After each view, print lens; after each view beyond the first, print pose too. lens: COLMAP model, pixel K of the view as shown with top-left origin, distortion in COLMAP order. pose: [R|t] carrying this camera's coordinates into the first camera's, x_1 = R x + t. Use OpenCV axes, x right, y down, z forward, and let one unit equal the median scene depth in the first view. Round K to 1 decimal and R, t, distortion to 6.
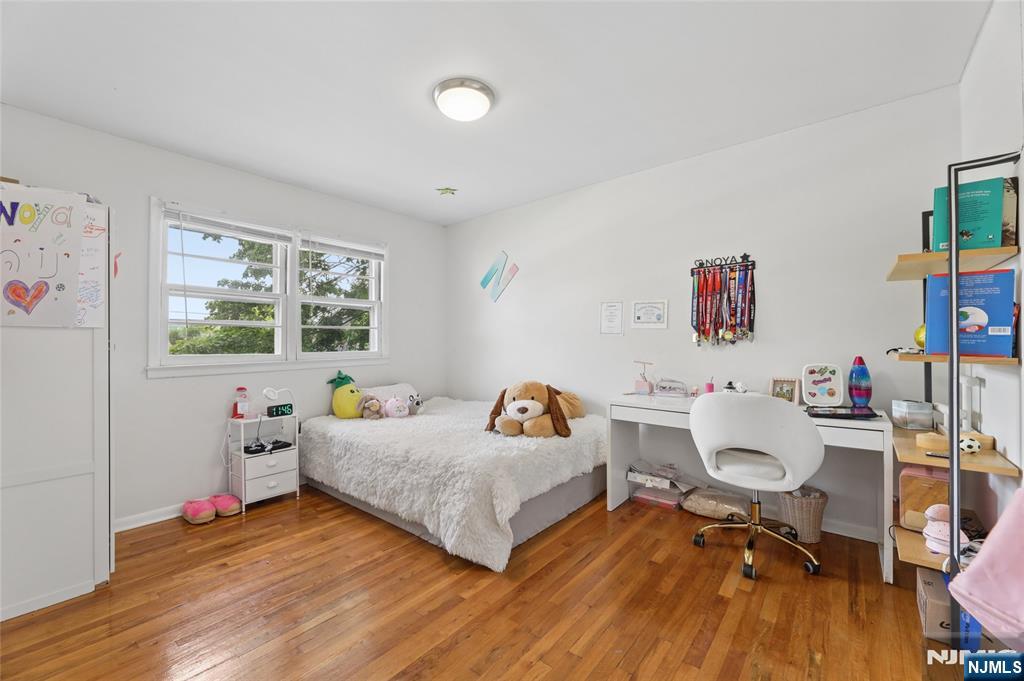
lens RADIAL K [[415.8, 0, 512.0], [0, 415.8, 340.5], [0, 0, 1]] dist [-0.000236, 0.000013]
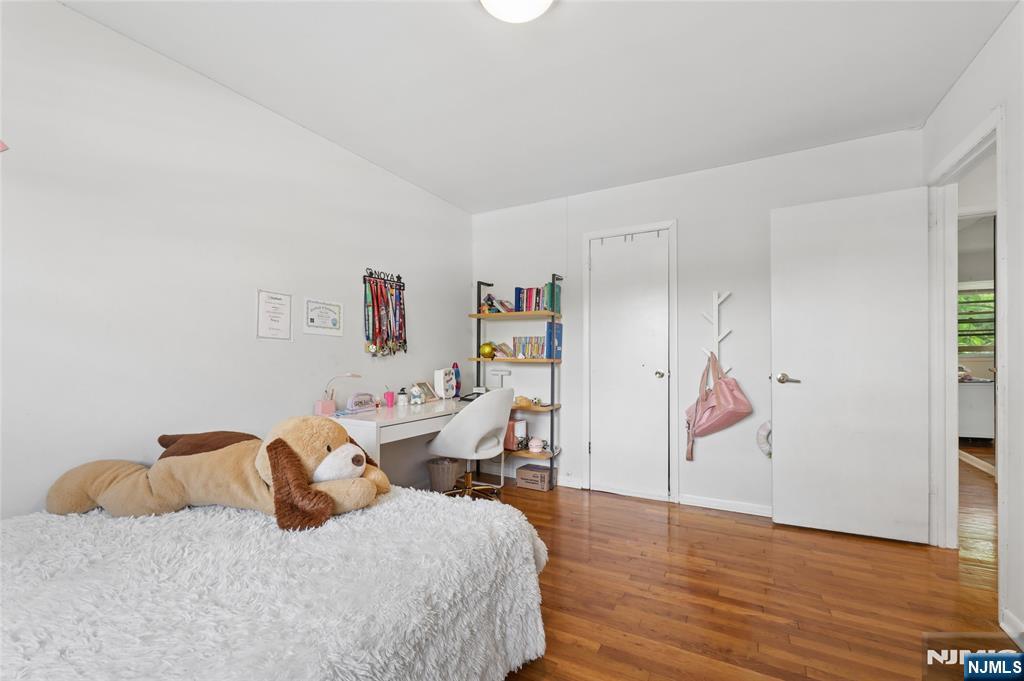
lens RADIAL K [[424.6, 0, 513.1], [0, 424.6, 356.6], [0, 0, 1]] dist [0.000403, 0.000075]
pose [[-0.184150, 0.003744, 0.982891, -0.615199], [-0.003676, 0.999983, -0.004497, 0.017995], [-0.982891, -0.004442, -0.184133, 0.872391]]
